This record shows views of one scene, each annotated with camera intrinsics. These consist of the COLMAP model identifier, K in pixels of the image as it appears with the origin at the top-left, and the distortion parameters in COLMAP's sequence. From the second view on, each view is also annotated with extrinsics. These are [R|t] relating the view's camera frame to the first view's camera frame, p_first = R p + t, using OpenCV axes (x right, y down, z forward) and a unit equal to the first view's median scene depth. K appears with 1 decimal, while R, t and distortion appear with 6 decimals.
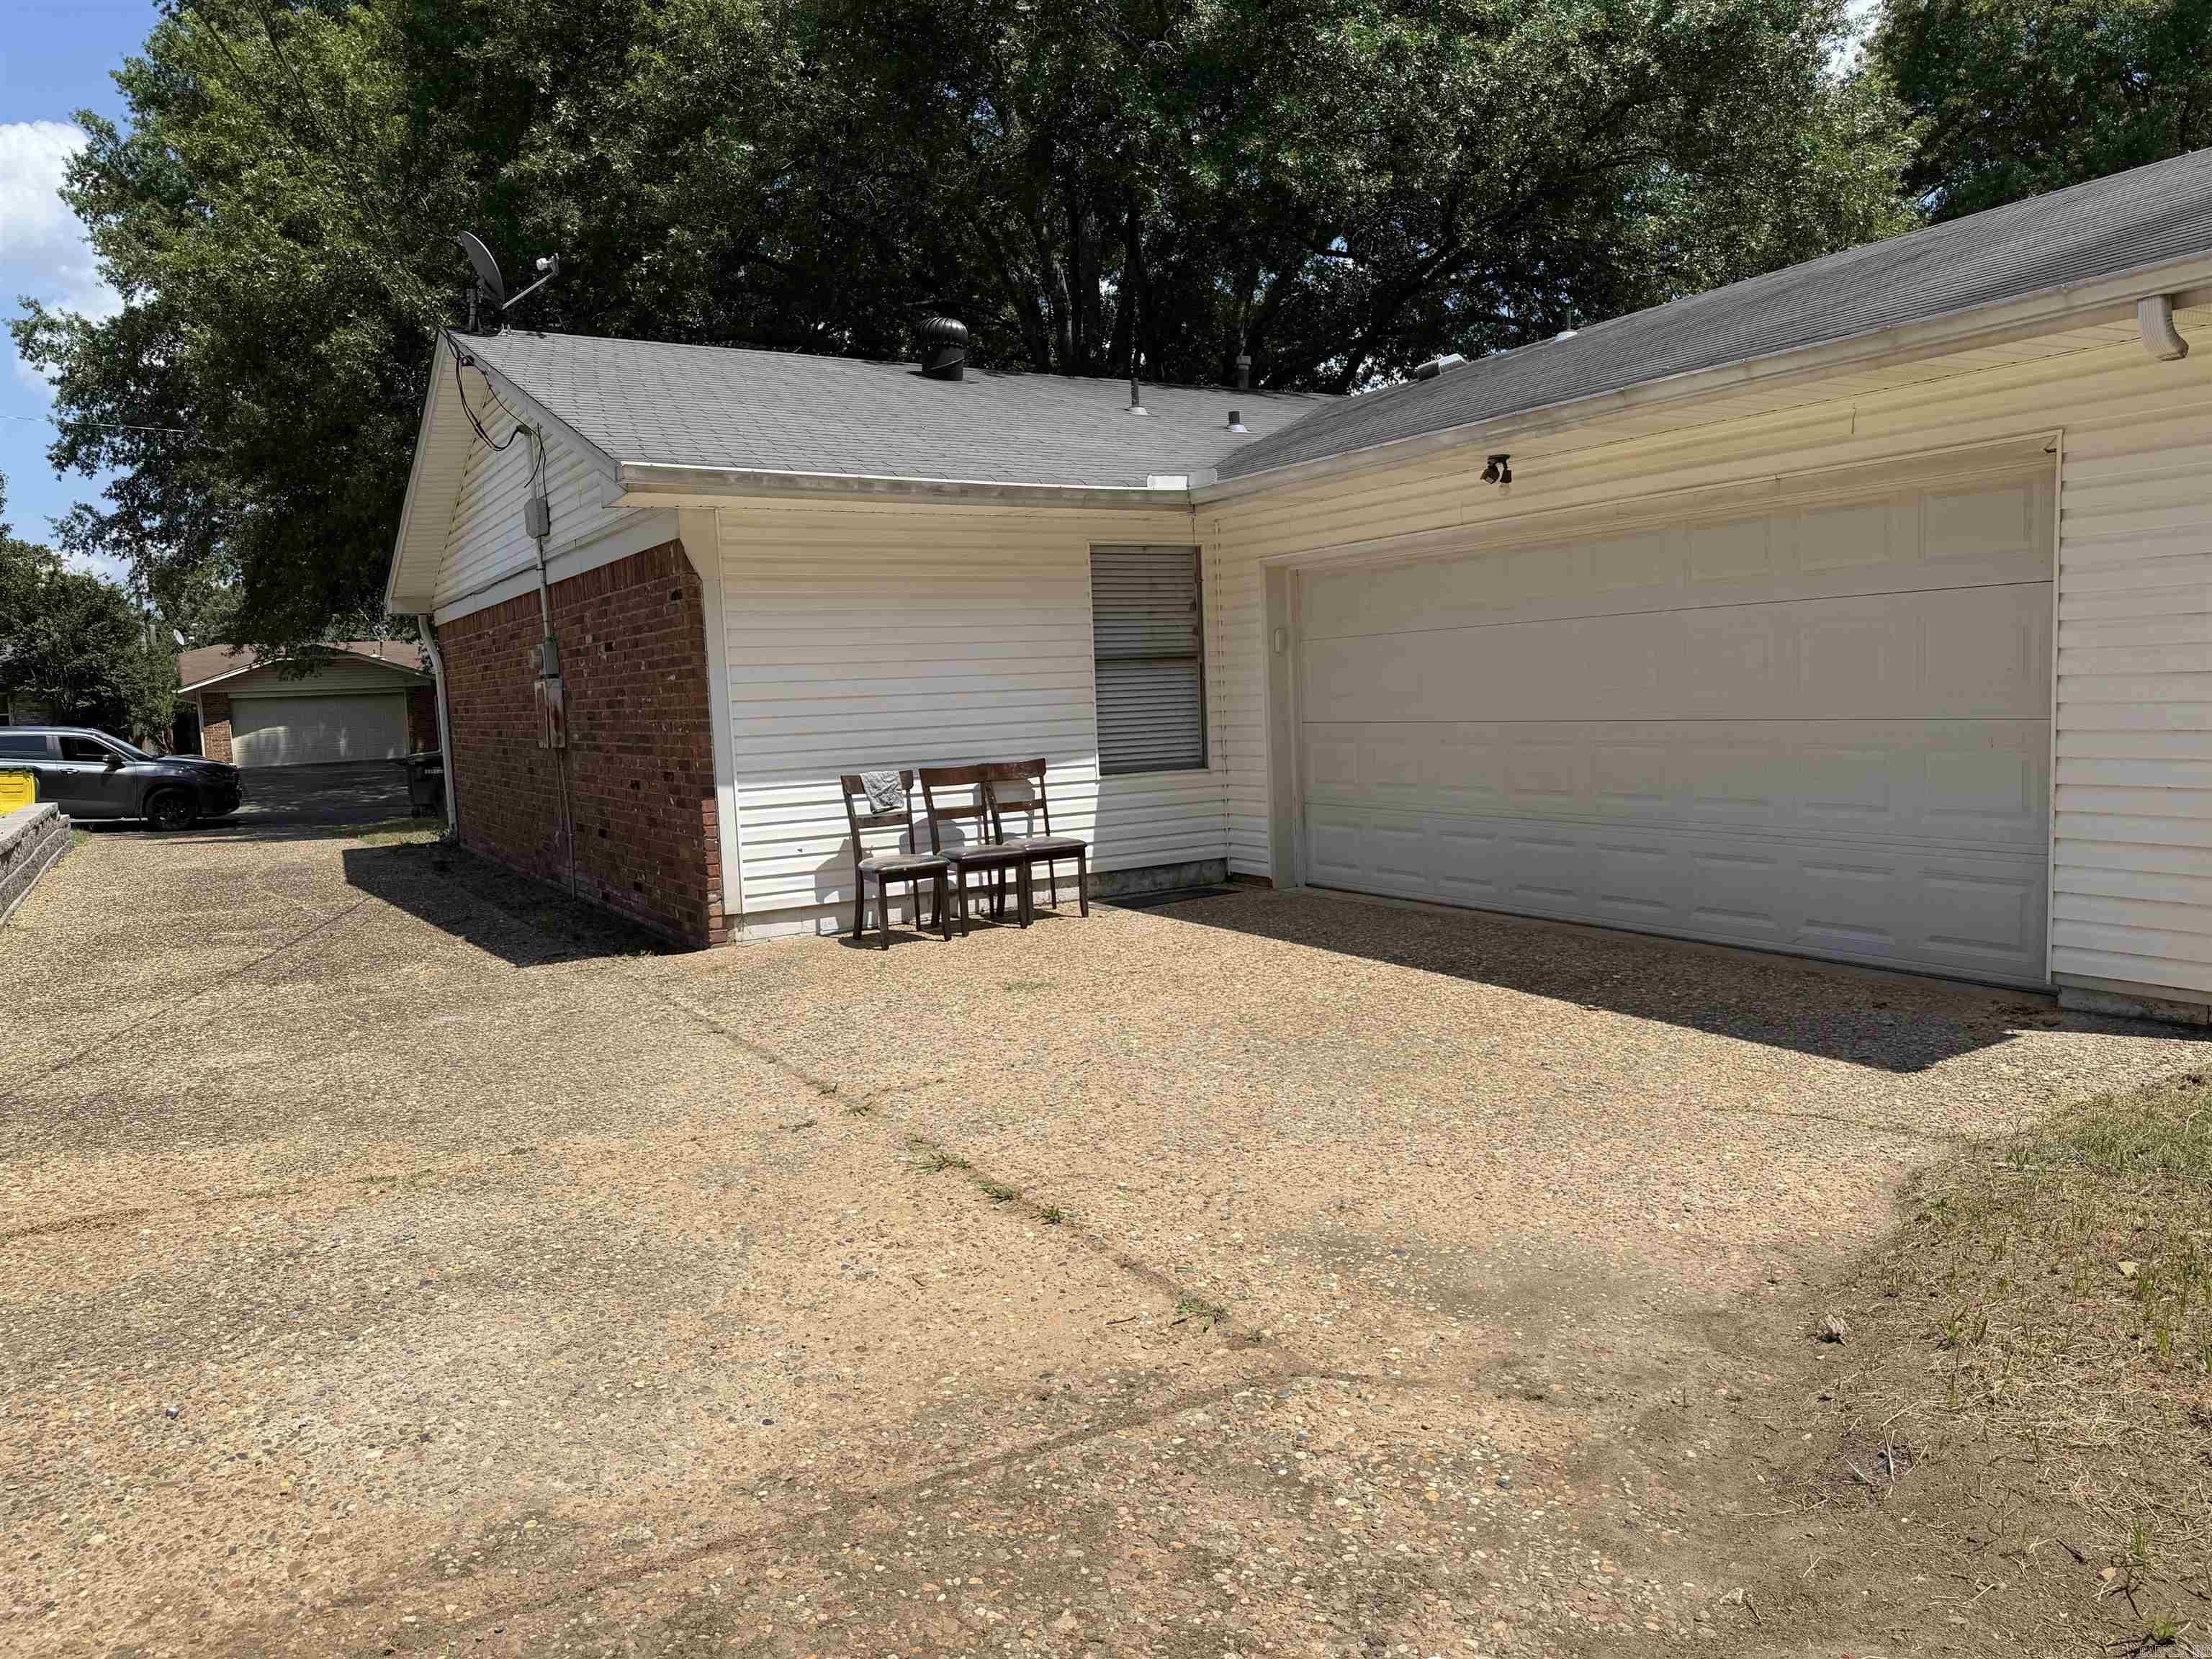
lens RADIAL K [[1566.3, 0, 1077.1], [0, 1566.3, 824.2], [0, 0, 1]] dist [0.094029, -0.134826]
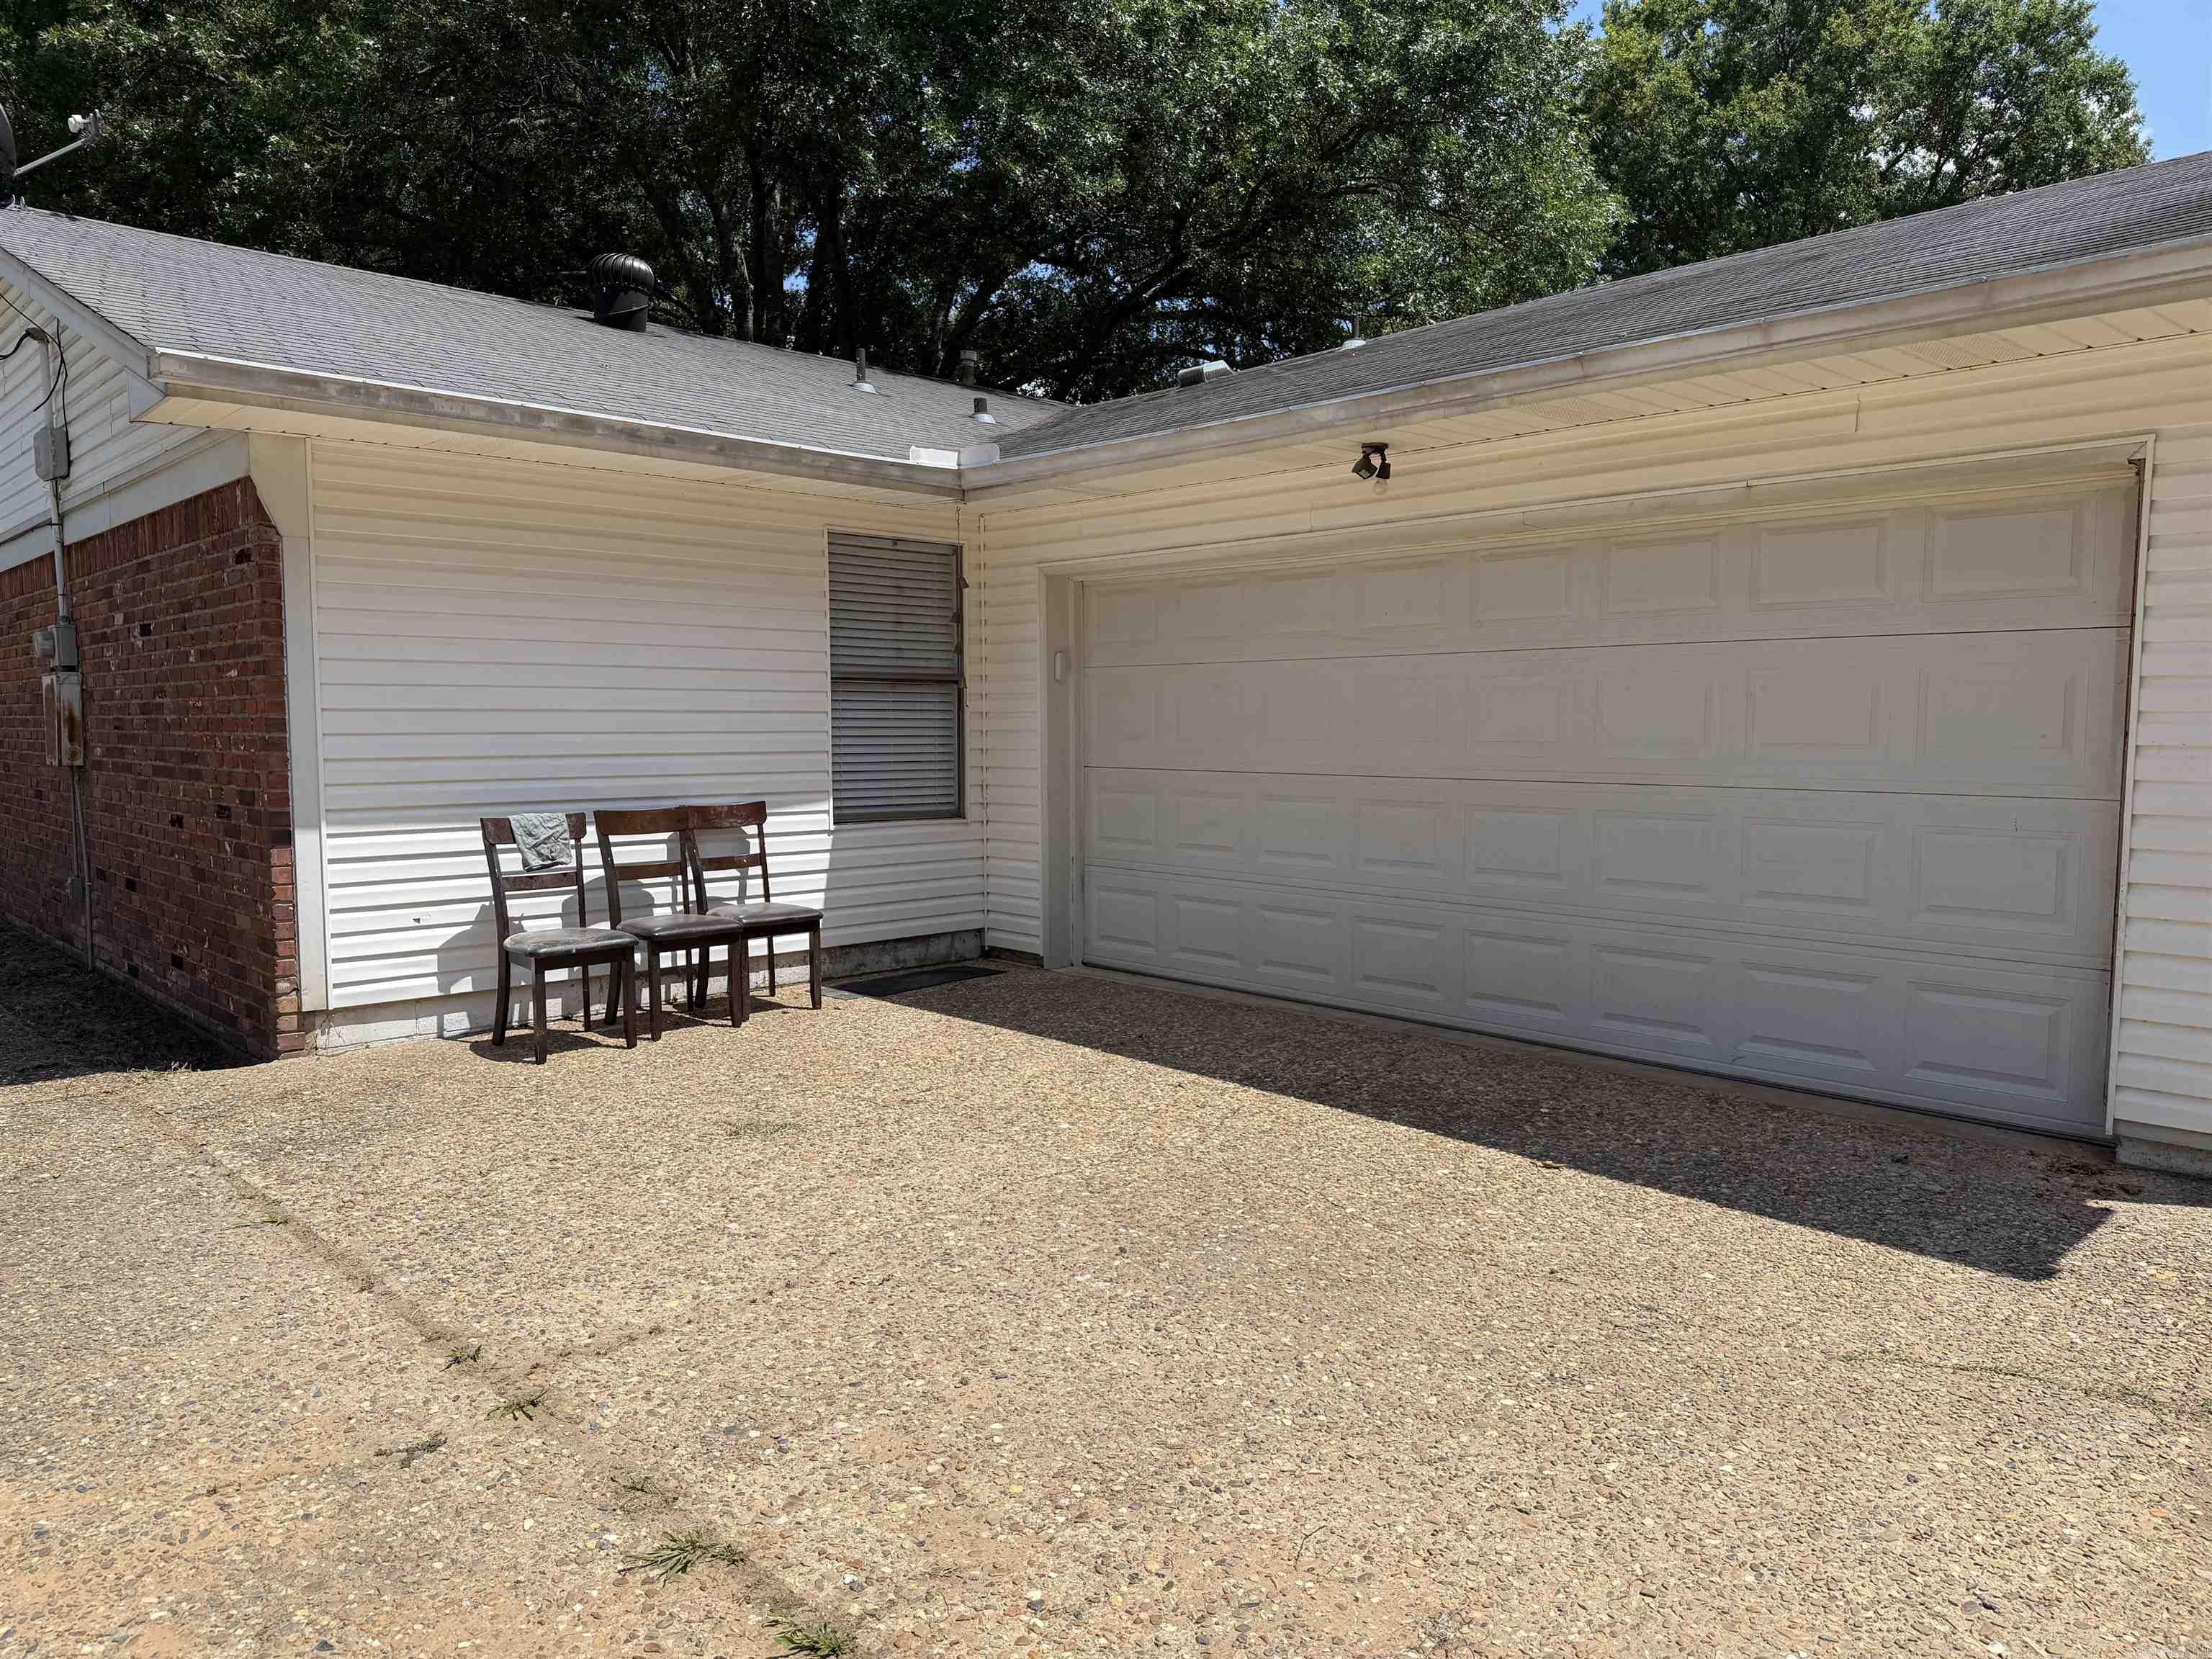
lens RADIAL K [[1559.9, 0, 1094.1], [0, 1559.9, 839.4], [0, 0, 1]] dist [0.085948, -0.140659]
pose [[0.972748, 0.022912, 0.230728, -0.041349], [-0.019958, 0.999686, -0.015133, -0.015150], [-0.231003, 0.010116, 0.972901, 0.215726]]
